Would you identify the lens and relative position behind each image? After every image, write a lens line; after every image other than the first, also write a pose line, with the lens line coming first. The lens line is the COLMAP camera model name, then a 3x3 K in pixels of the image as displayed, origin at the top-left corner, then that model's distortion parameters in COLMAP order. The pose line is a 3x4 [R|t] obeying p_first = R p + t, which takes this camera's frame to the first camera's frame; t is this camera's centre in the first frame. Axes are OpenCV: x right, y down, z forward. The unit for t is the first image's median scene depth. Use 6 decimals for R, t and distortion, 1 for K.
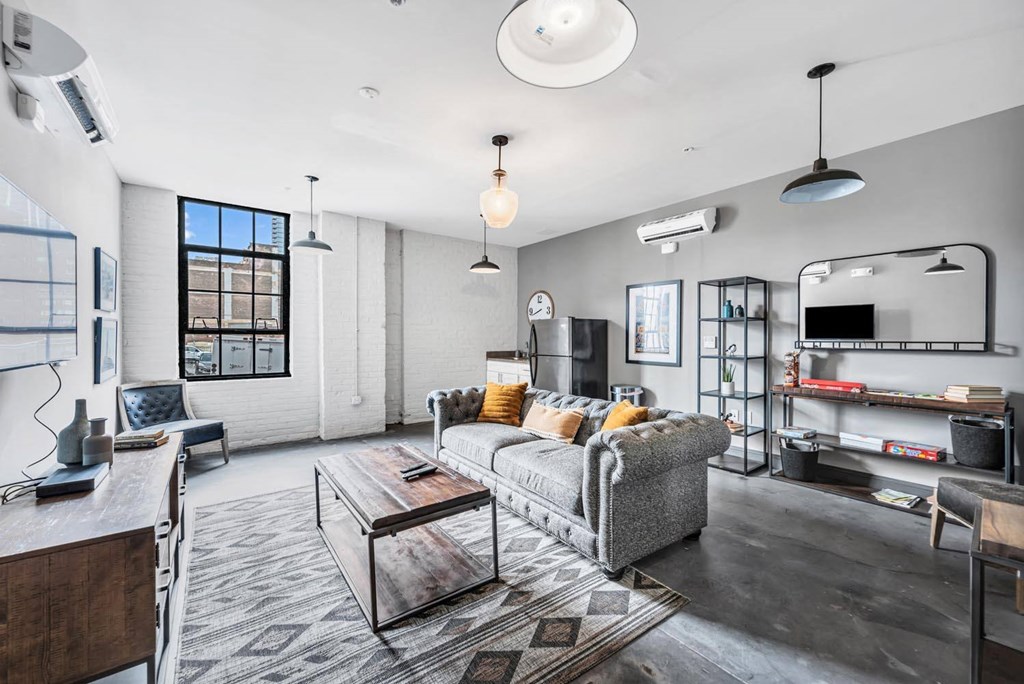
lens RADIAL K [[408.2, 0, 506.8], [0, 408.2, 338.0], [0, 0, 1]] dist [0.000288, 0.000991]
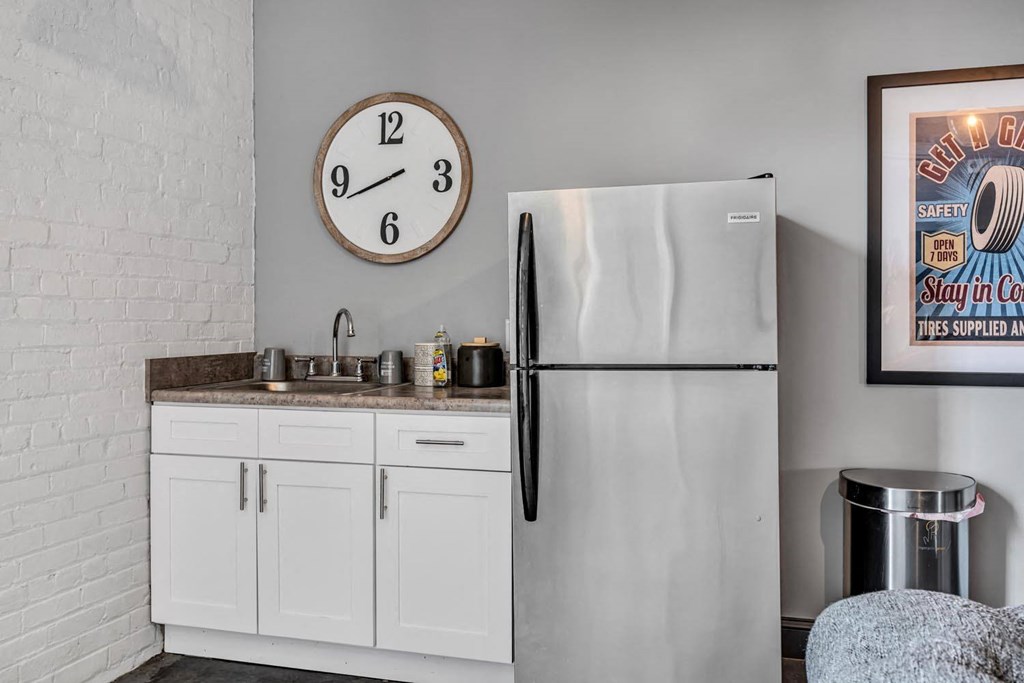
lens RADIAL K [[888.0, 0, 512.0], [0, 888.0, 341.5], [0, 0, 1]] dist [0.003085, 0.000480]
pose [[0.794289, -0.020795, 0.607184, -0.179356], [0.009988, 0.999726, 0.021173, 0.017299], [-0.607458, -0.010752, 0.794279, 0.566784]]
